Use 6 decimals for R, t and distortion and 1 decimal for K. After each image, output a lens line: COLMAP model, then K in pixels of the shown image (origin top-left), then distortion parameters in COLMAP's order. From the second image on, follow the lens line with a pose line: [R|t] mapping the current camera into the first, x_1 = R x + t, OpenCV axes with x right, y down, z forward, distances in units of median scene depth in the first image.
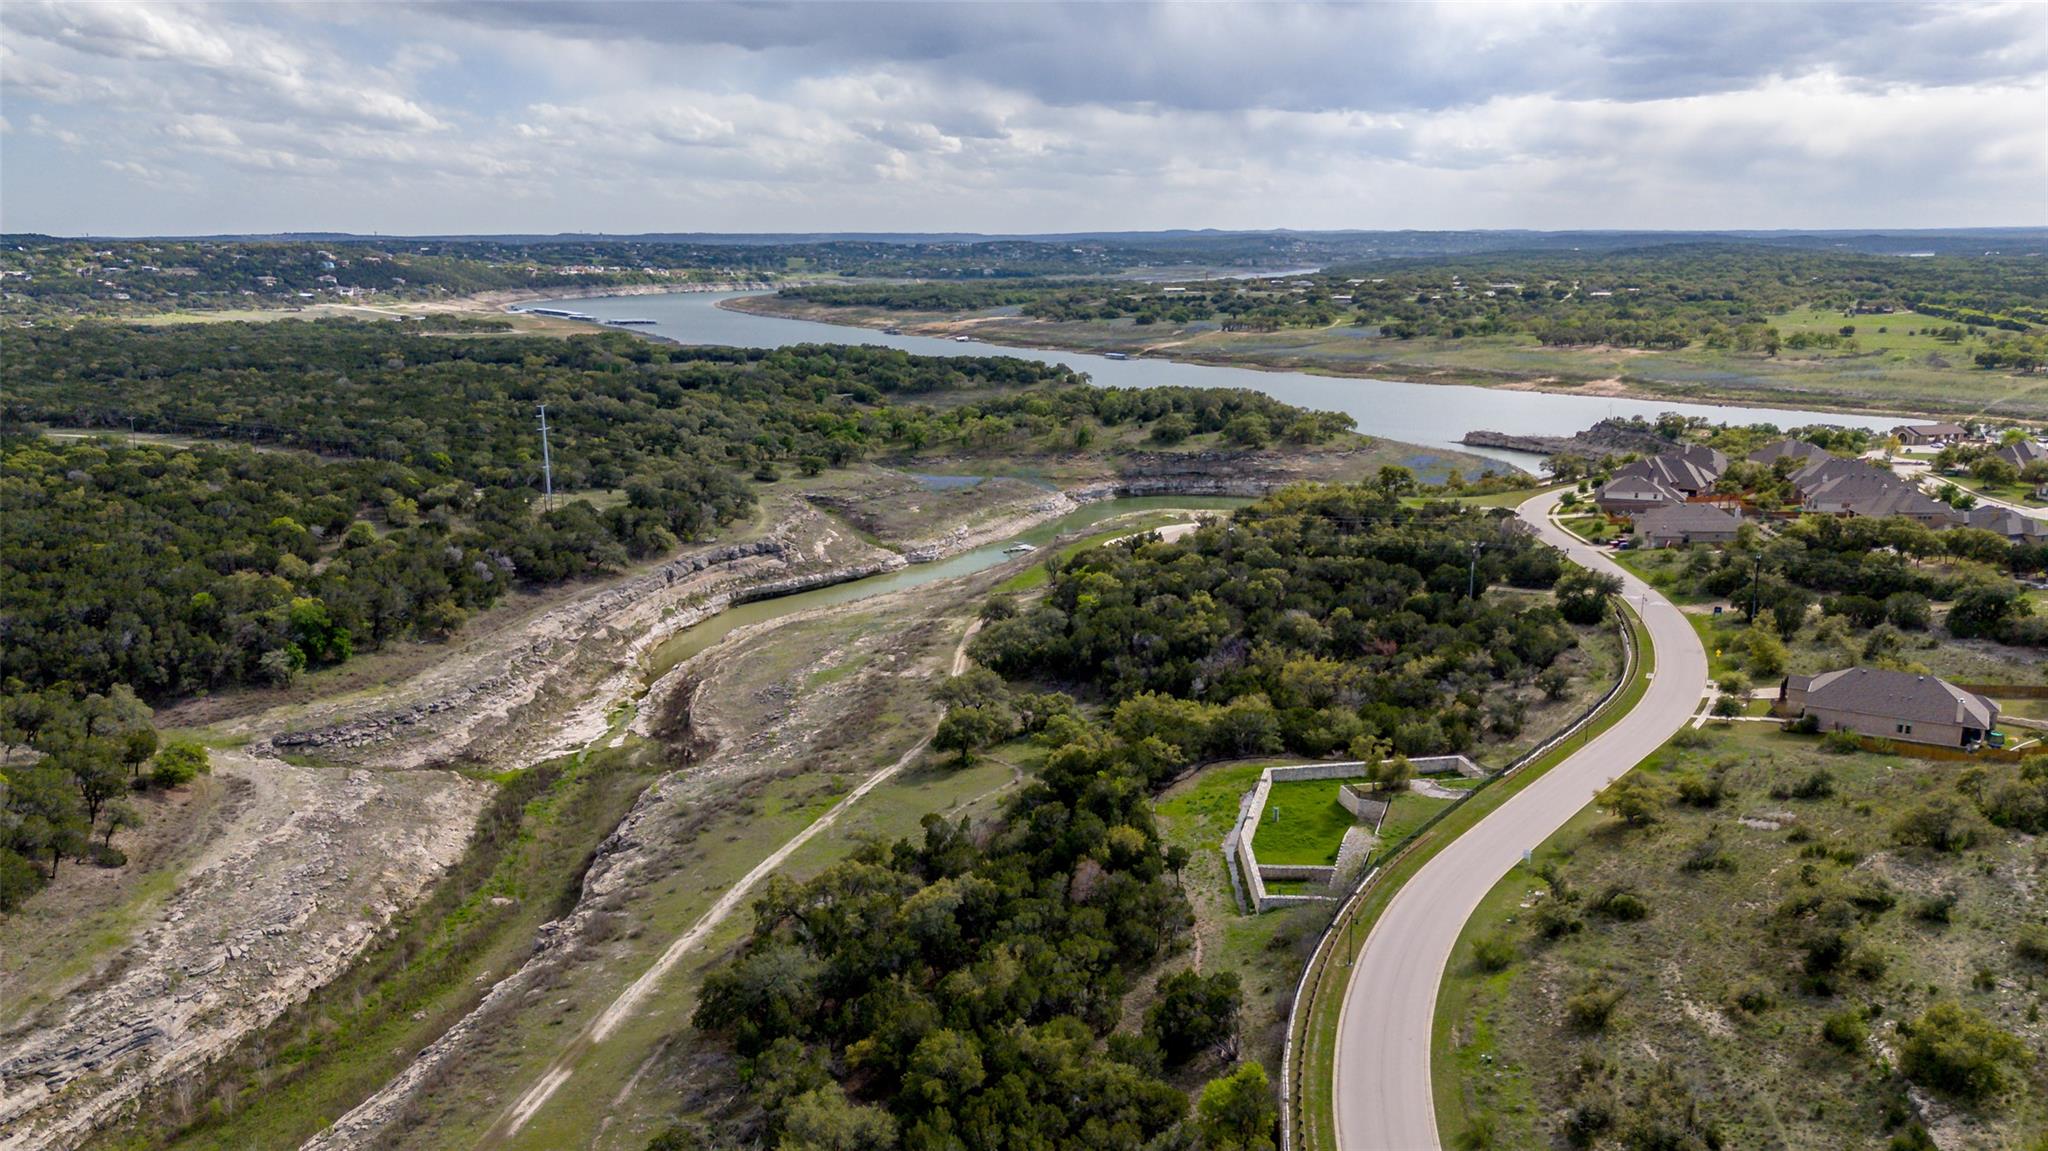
lens RADIAL K [[1539.7, 0, 1035.1], [0, 1539.7, 585.0], [0, 0, 1]] dist [0.080922, -0.087526]
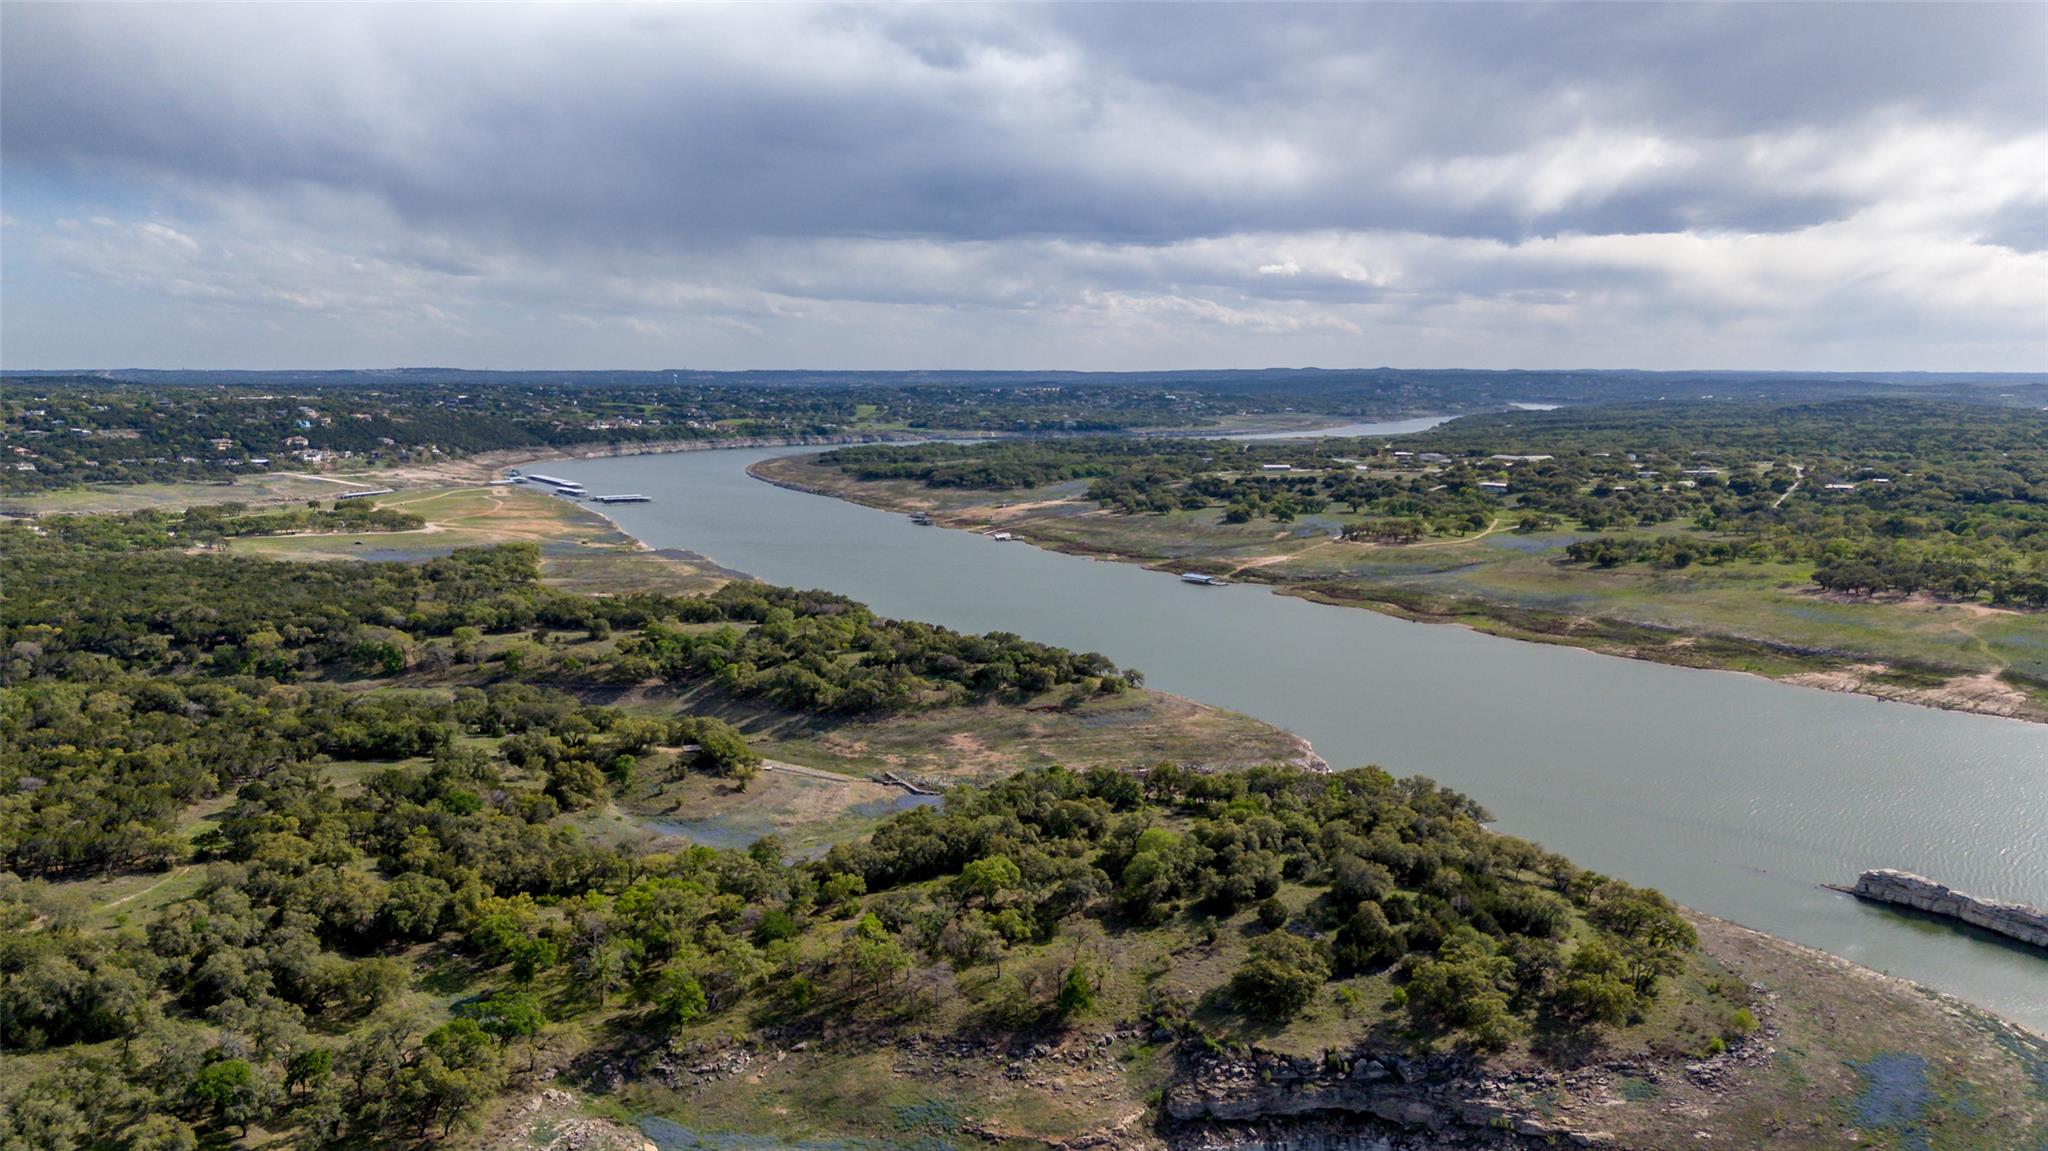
lens RADIAL K [[1539.7, 0, 1035.1], [0, 1539.7, 585.0], [0, 0, 1]] dist [0.080922, -0.087526]
pose [[0.997895, 0.015236, -0.063041, 0.028291], [-0.020484, 0.996300, -0.083465, -0.106978], [0.061536, 0.084580, 0.994515, 0.344848]]
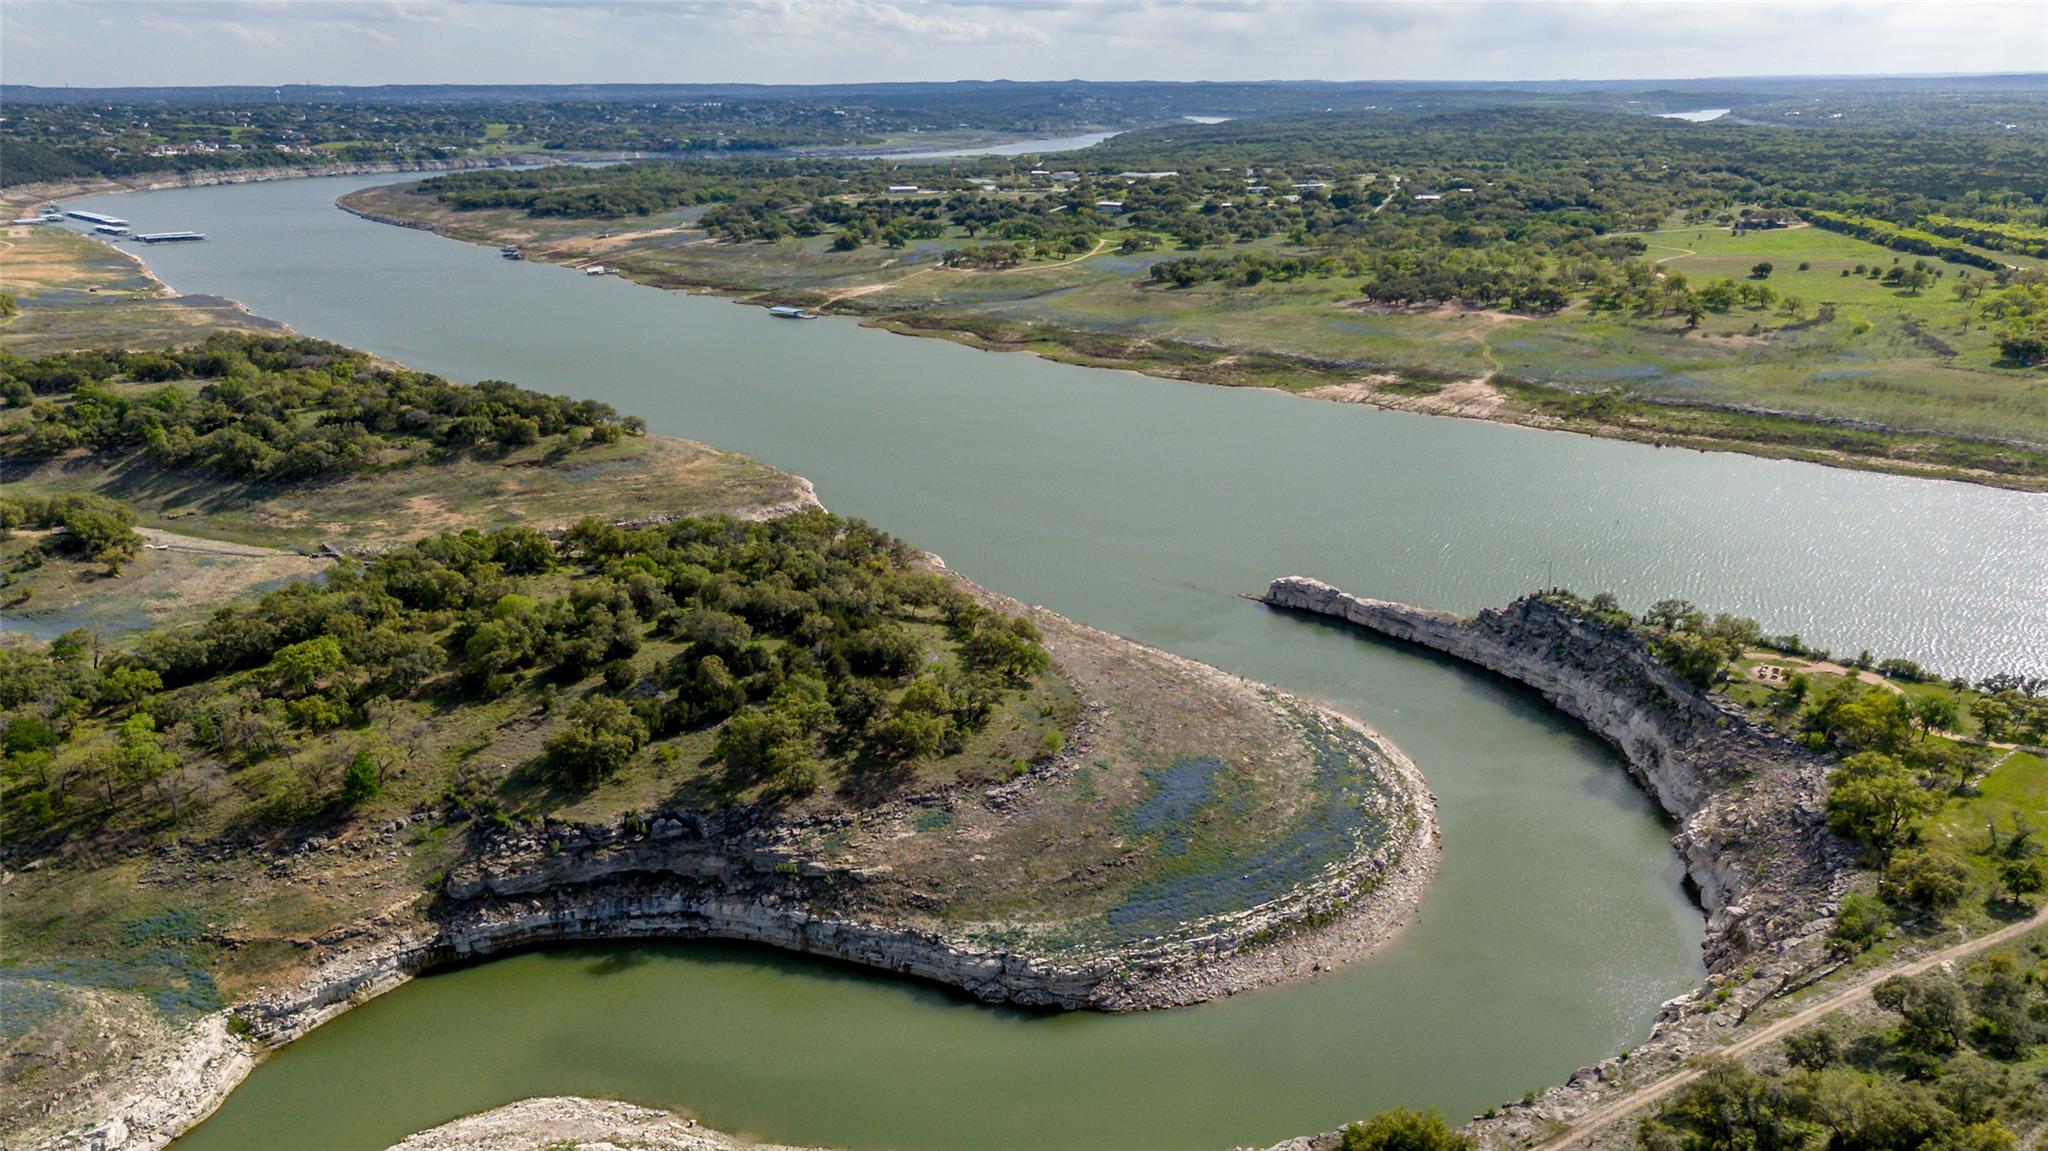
lens RADIAL K [[1539.7, 0, 1035.1], [0, 1539.7, 585.0], [0, 0, 1]] dist [0.080922, -0.087526]
pose [[0.991941, -0.041123, 0.119841, 0.098242], [0.030212, 0.995348, 0.091480, -0.110484], [-0.123046, -0.087123, 0.988569, 0.356943]]
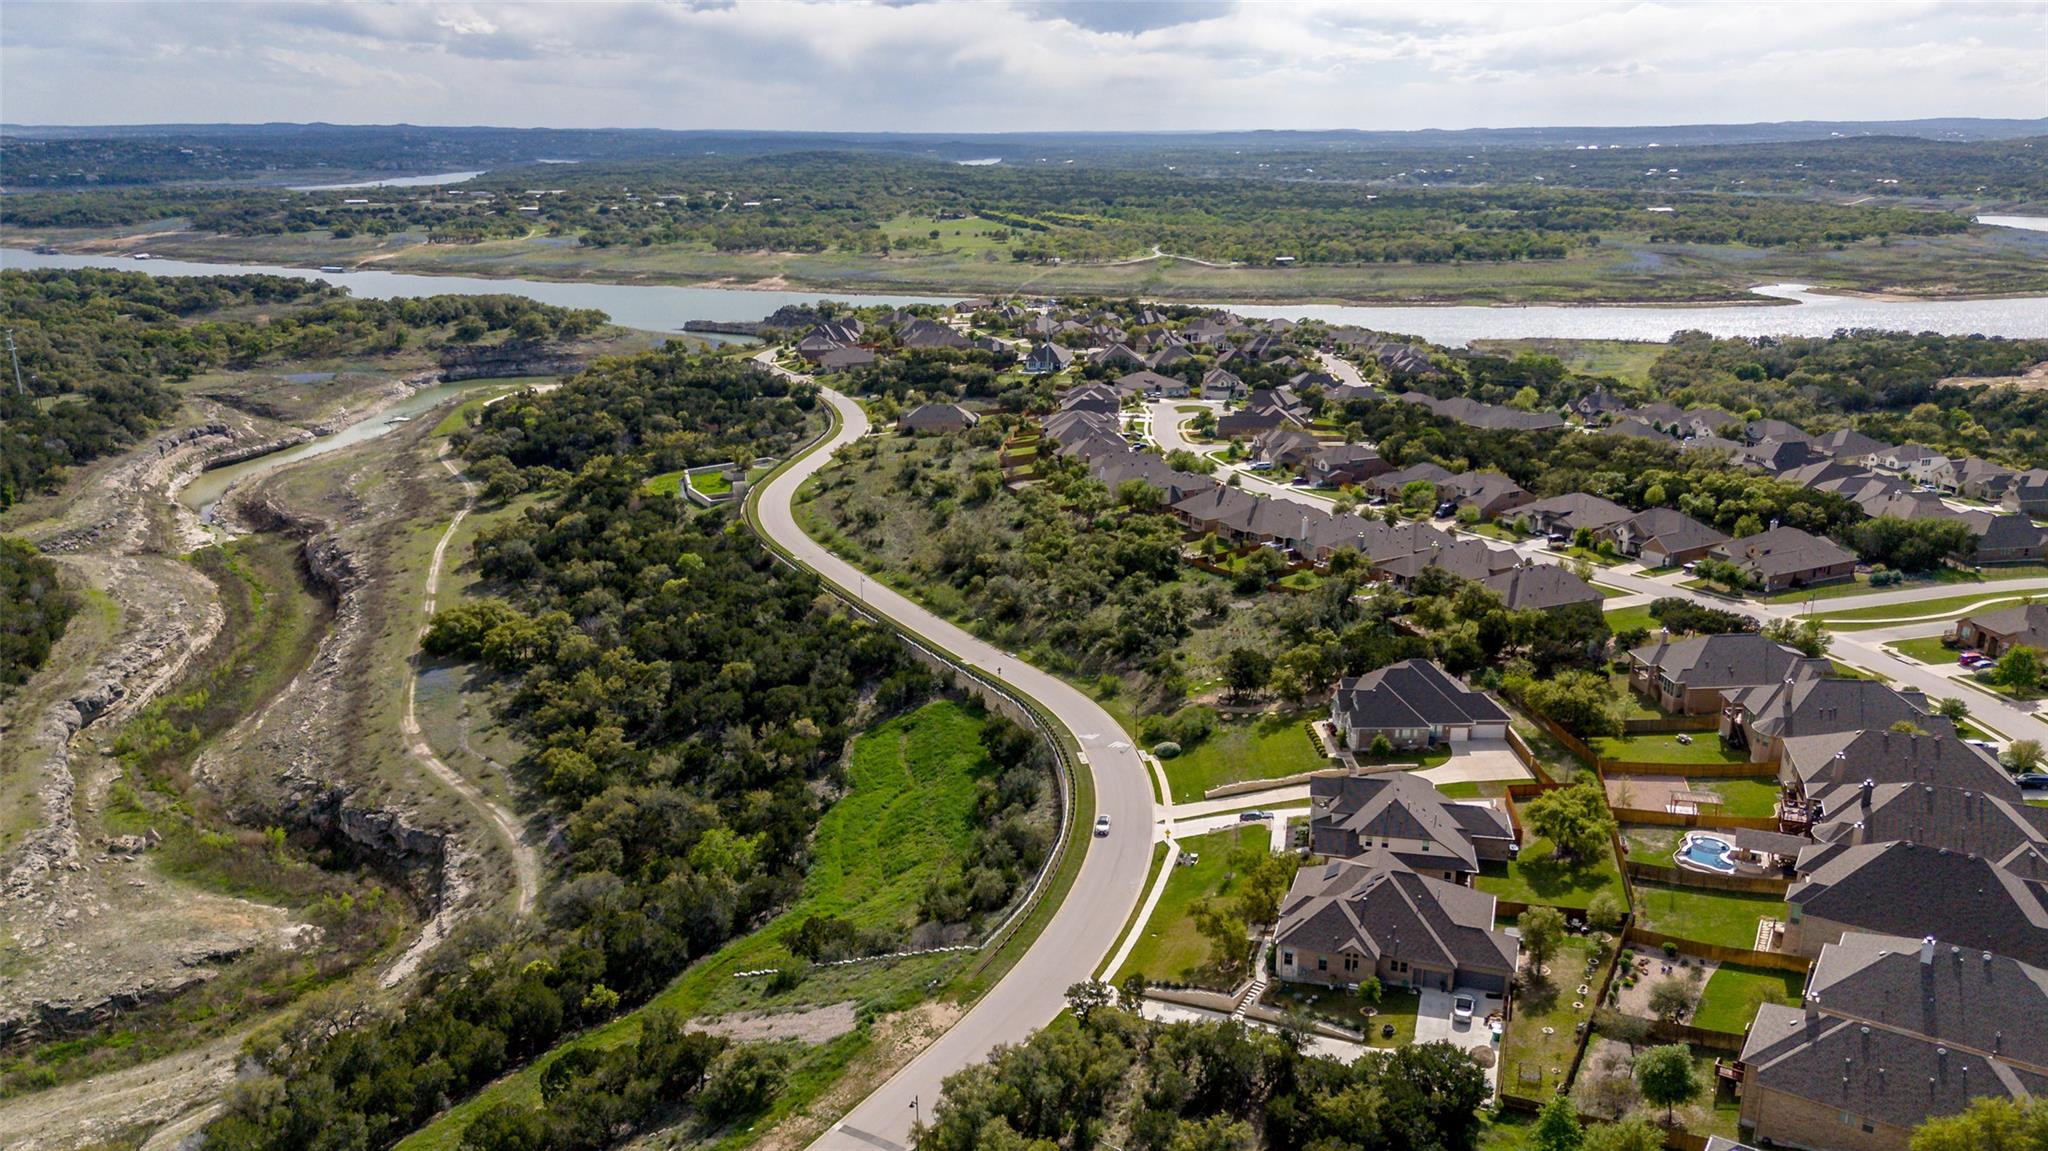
lens RADIAL K [[1548.0, 0, 1024.0], [0, 1548.0, 575.5], [0, 0, 1]] dist [0.043351, -0.043608]
pose [[0.866907, -0.131888, 0.480706, -0.102278], [0.104689, 0.991027, 0.083106, 0.027569], [-0.487353, -0.021720, 0.872935, -0.228663]]
